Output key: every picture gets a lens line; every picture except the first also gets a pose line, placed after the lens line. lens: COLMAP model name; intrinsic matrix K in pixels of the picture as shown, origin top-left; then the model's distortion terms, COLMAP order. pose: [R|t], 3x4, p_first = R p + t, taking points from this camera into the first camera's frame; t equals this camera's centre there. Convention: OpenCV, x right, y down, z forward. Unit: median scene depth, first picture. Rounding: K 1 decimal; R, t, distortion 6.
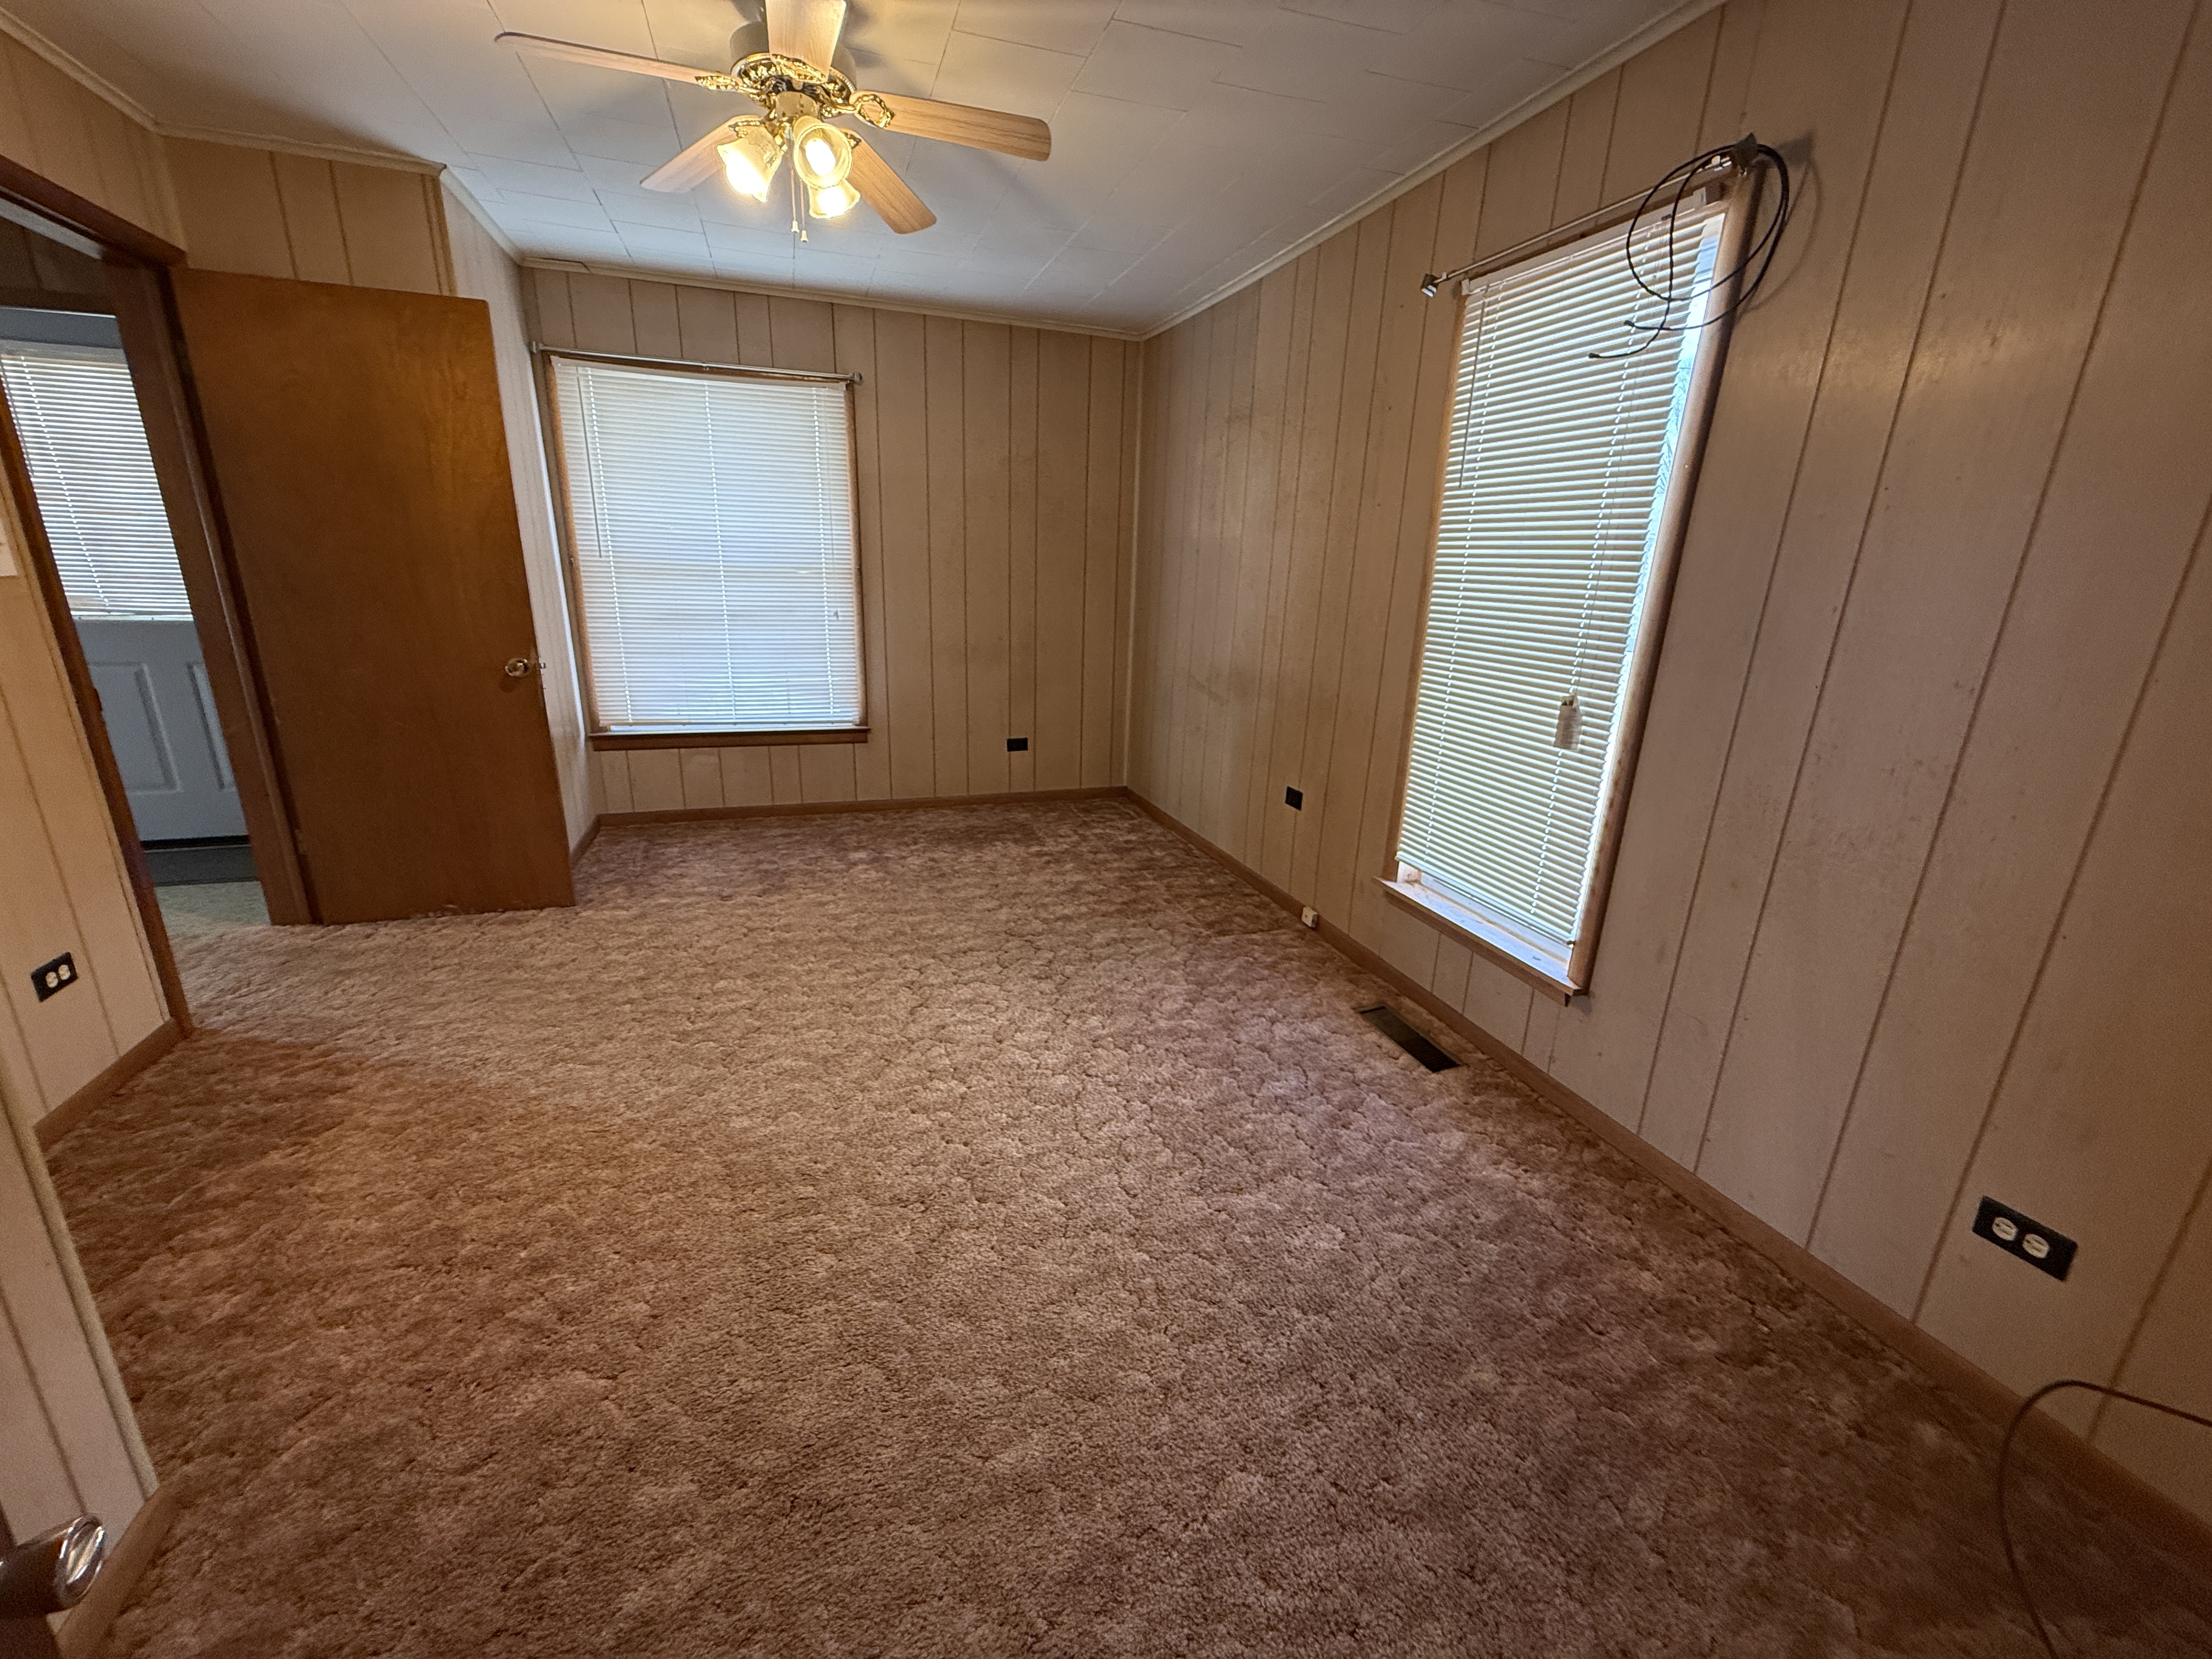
lens RADIAL K [[887.9, 0, 1106.0], [0, 887.9, 829.5], [0, 0, 1]] dist [-0.000505, 0.000070]
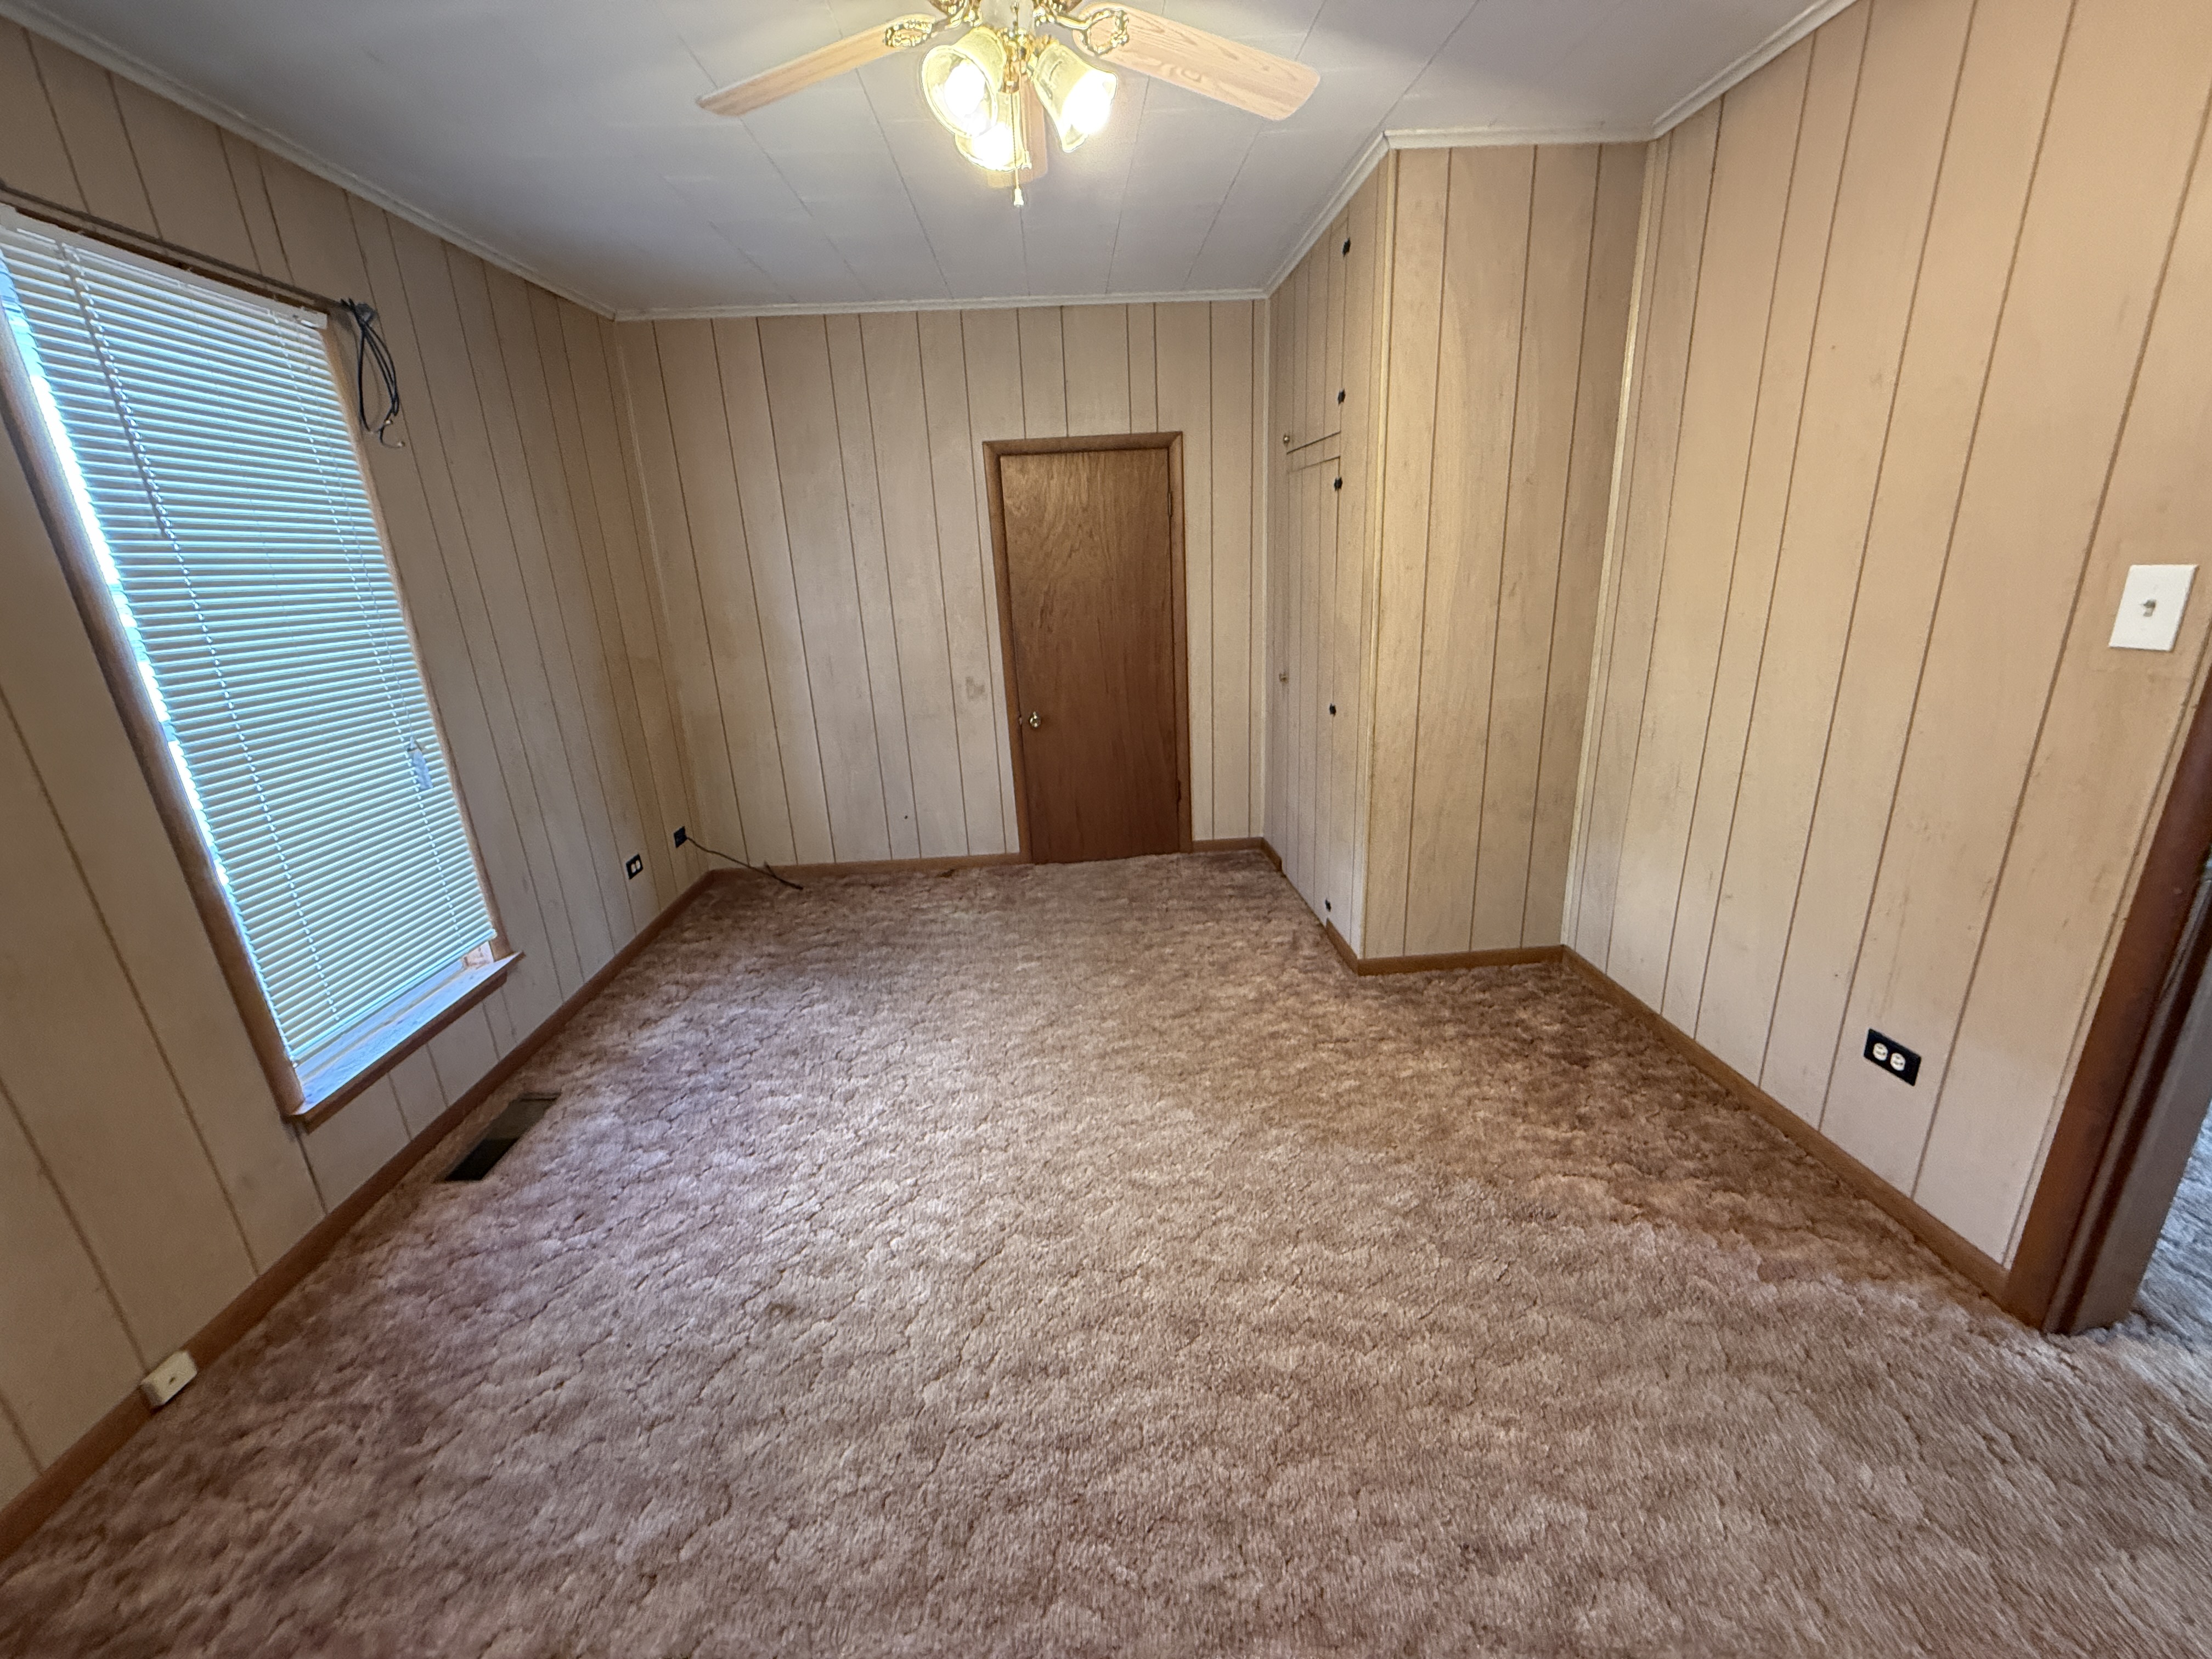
lens RADIAL K [[887.9, 0, 1106.0], [0, 887.9, 829.5], [0, 0, 1]] dist [-0.000505, 0.000070]
pose [[-0.963142, -0.071414, 0.259340, -0.463930], [0.087949, 0.827521, 0.554503, -0.470440], [-0.254209, 0.556874, -0.790740, 1.364153]]
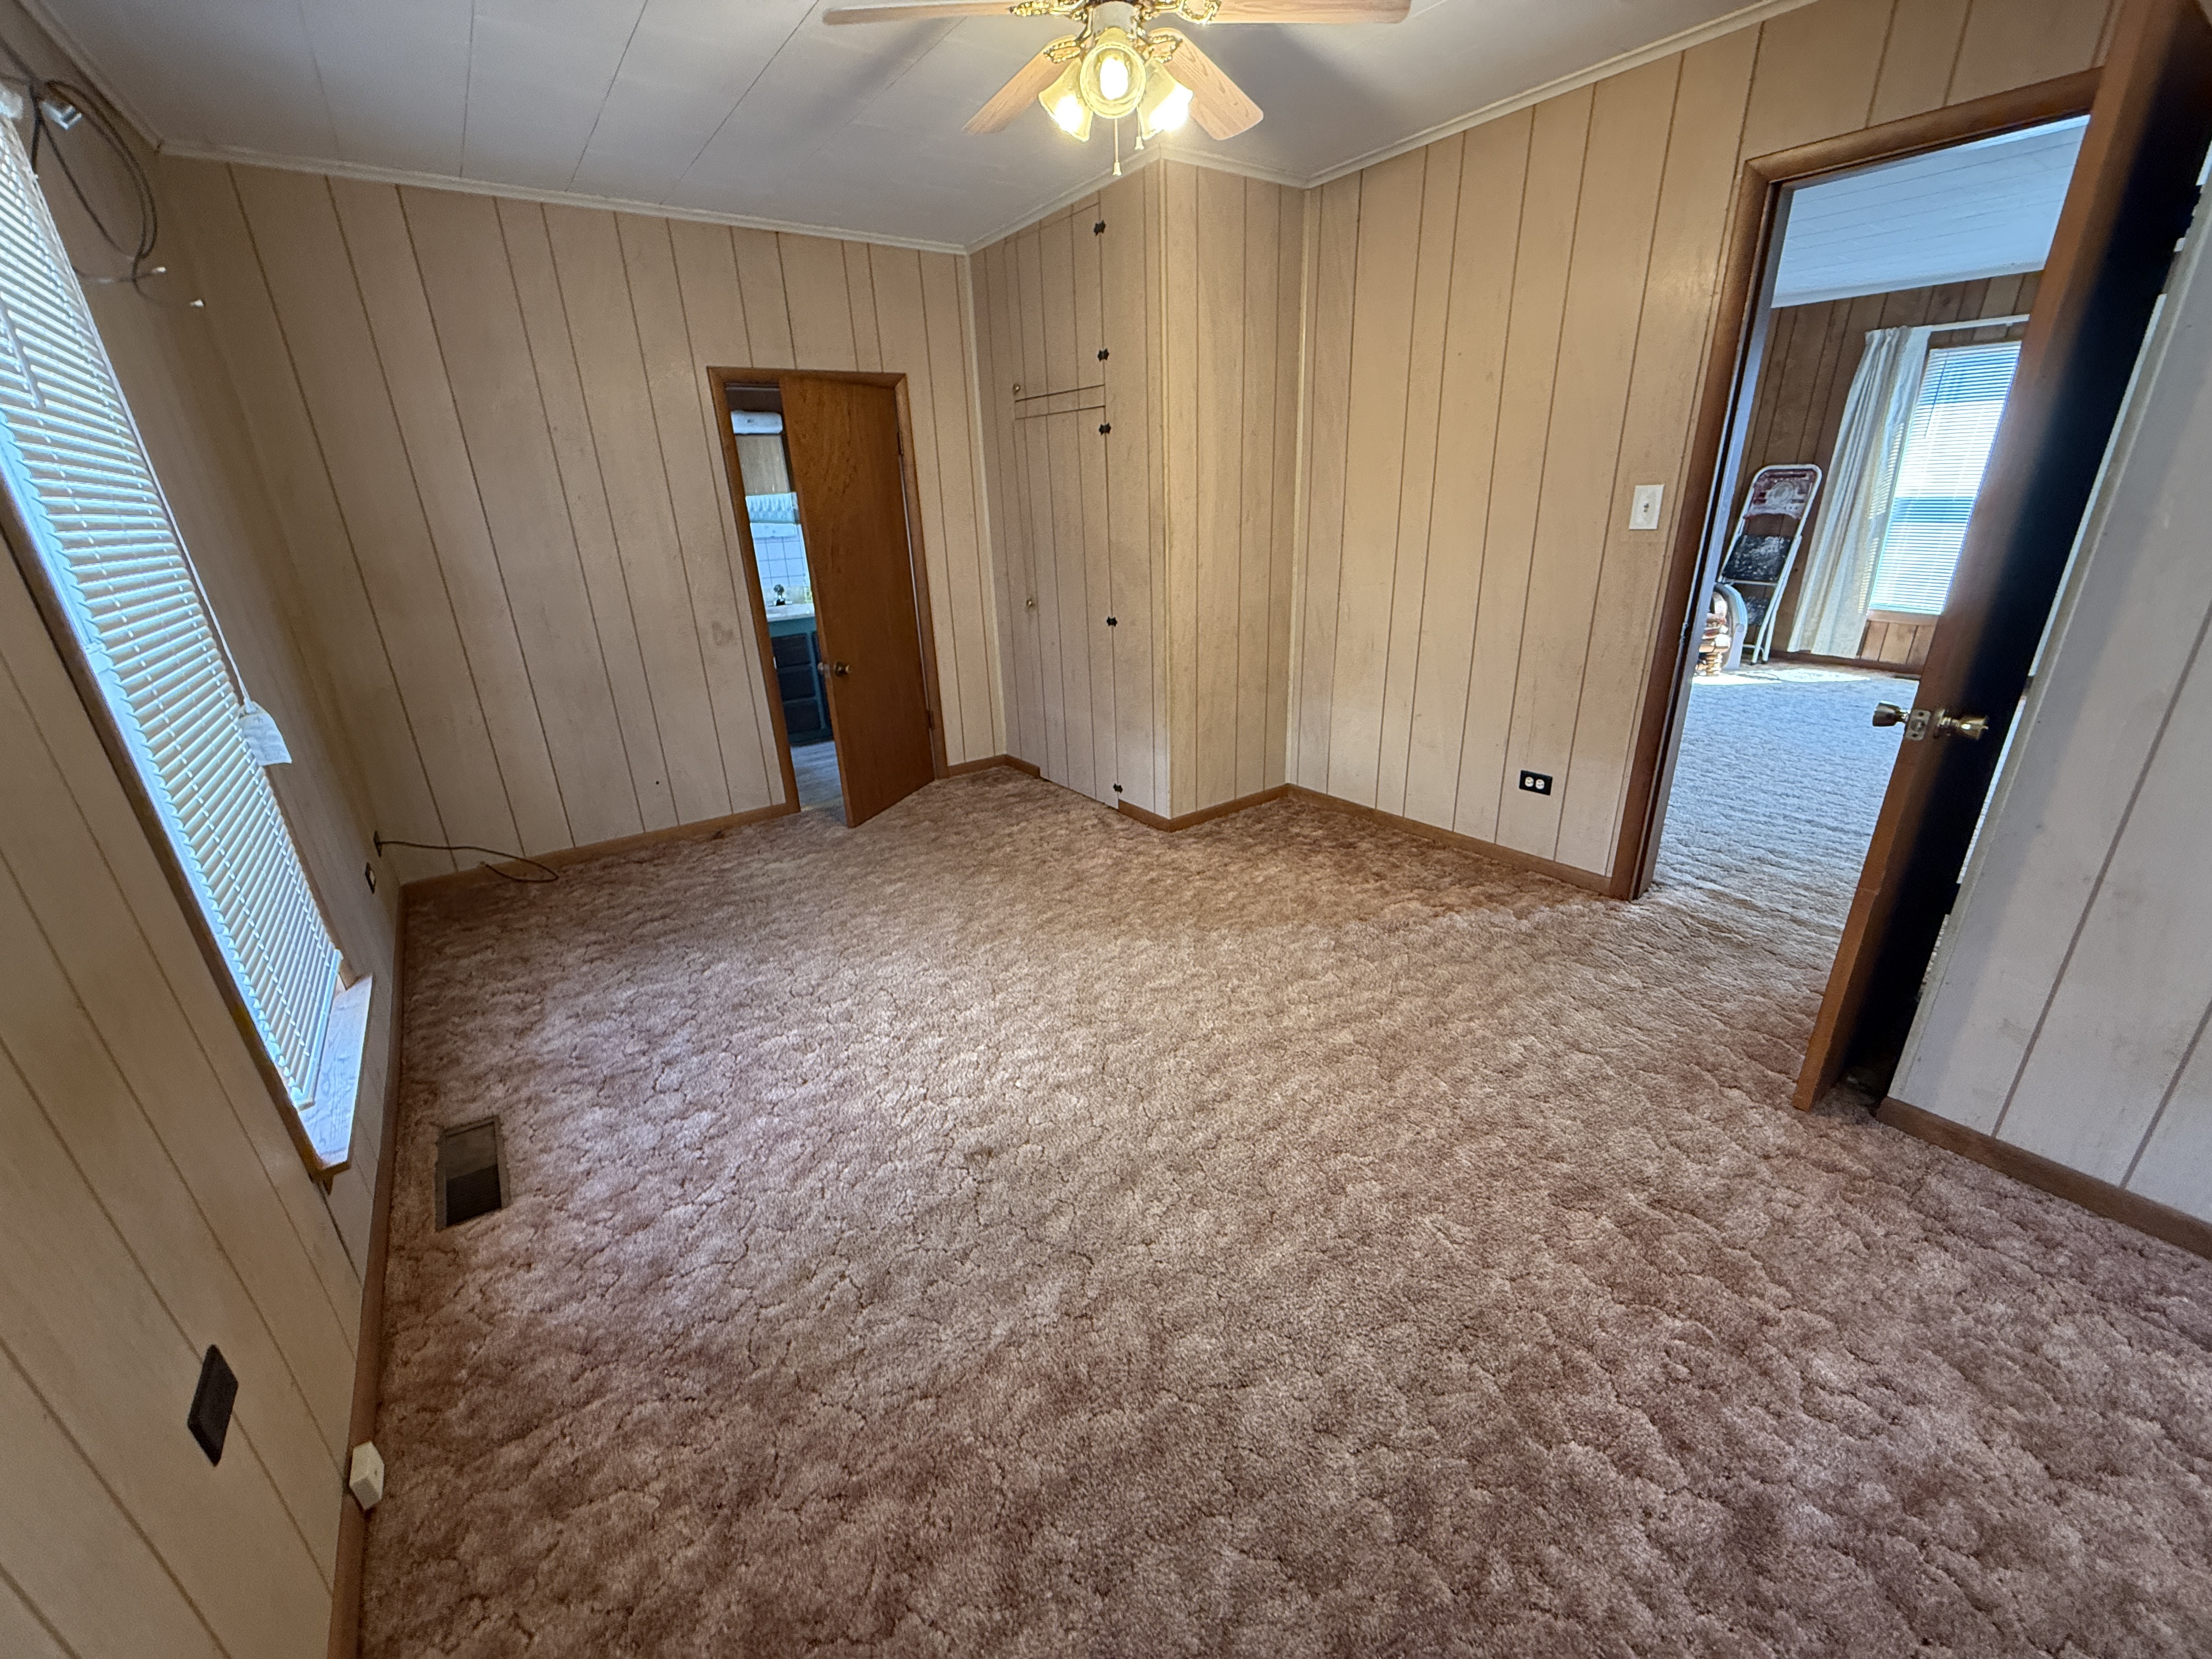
lens RADIAL K [[882.7, 0, 1115.1], [0, 882.7, 829.1], [0, 0, 1]] dist [-0.001351, -0.000534]
pose [[-0.955116, 0.105314, -0.276881, -0.009388], [-0.081728, 0.804717, 0.588006, -0.483957], [0.284736, 0.584242, -0.759991, 1.534779]]
